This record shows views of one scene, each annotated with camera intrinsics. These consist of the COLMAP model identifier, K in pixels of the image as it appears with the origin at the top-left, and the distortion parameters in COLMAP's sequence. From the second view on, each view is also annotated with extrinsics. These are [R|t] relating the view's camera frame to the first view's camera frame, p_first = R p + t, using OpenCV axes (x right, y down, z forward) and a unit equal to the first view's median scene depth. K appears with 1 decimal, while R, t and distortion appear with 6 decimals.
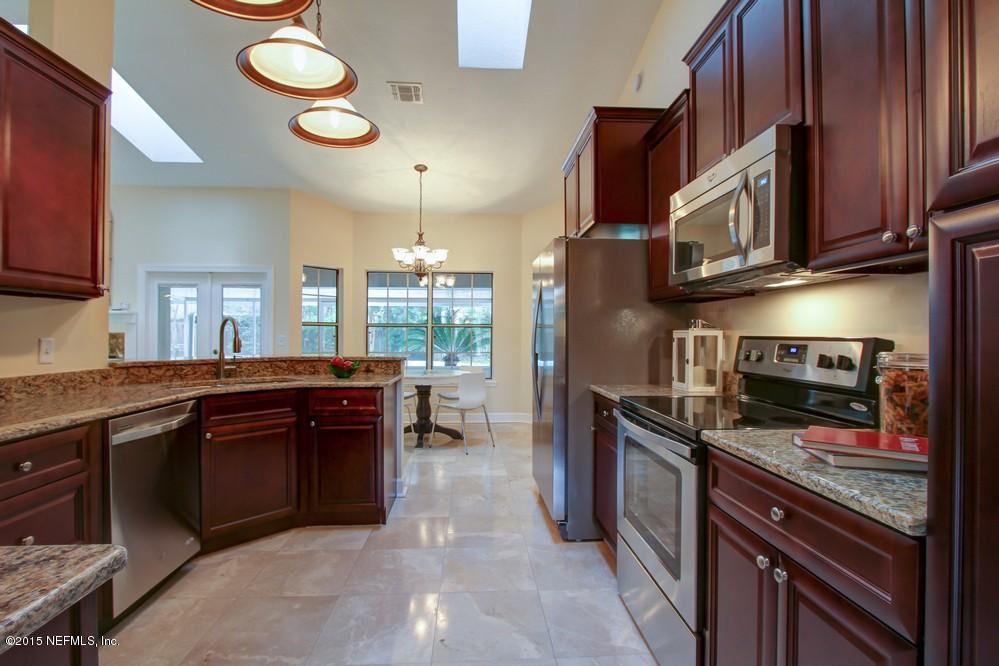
lens RADIAL K [[472.4, 0, 497.1], [0, 472.4, 335.3], [0, 0, 1]] dist [-0.020580, 0.000588]
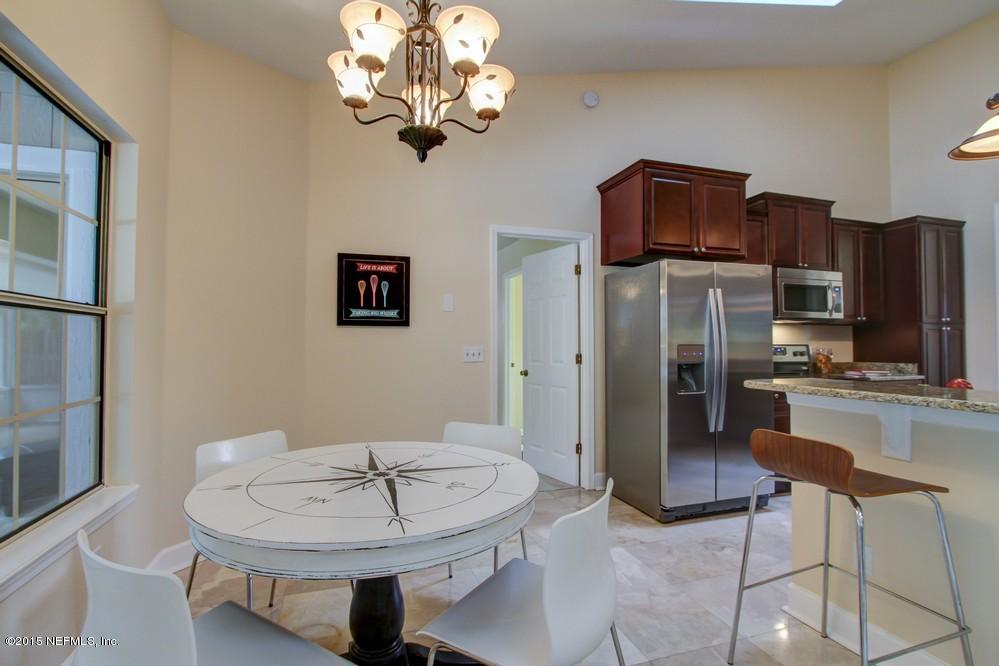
lens RADIAL K [[472.4, 0, 498.3], [0, 472.4, 334.0], [0, 0, 1]] dist [-0.020580, 0.000588]
pose [[-0.246202, 0.017882, 0.969054, -0.687206], [-0.001358, 0.999822, -0.018795, -0.001658], [-0.969218, -0.005943, -0.246134, 1.528609]]
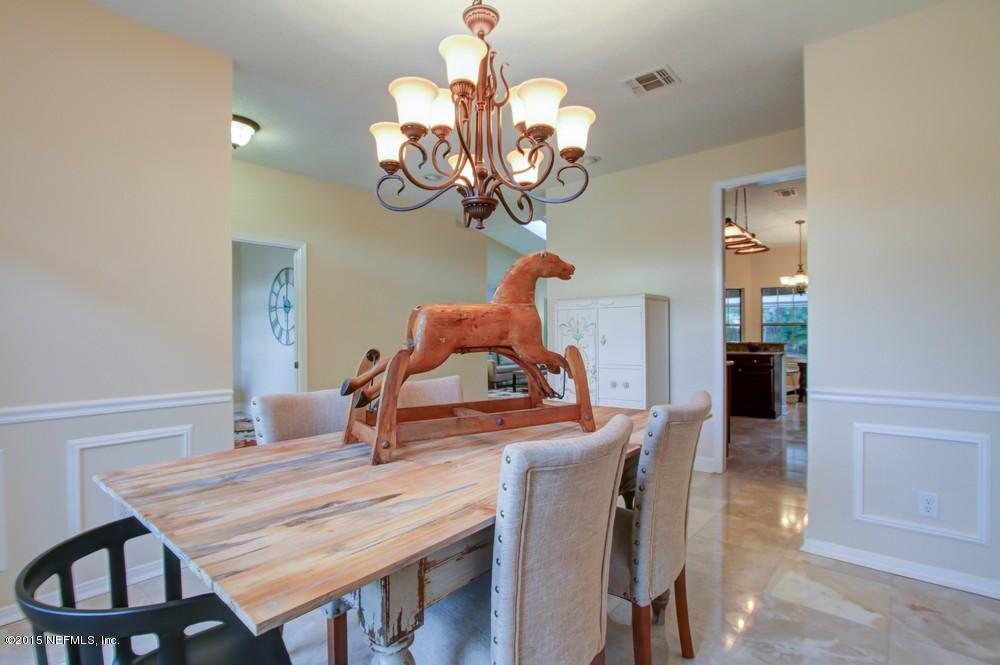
lens RADIAL K [[472.8, 0, 502.5], [0, 472.8, 326.4], [0, 0, 1]] dist [-0.020580, 0.000588]
pose [[0.725258, 0.004156, -0.688464, 0.201030], [0.000256, 0.999980, 0.006307, -0.023249], [0.688477, -0.004751, 0.725243, -0.844775]]
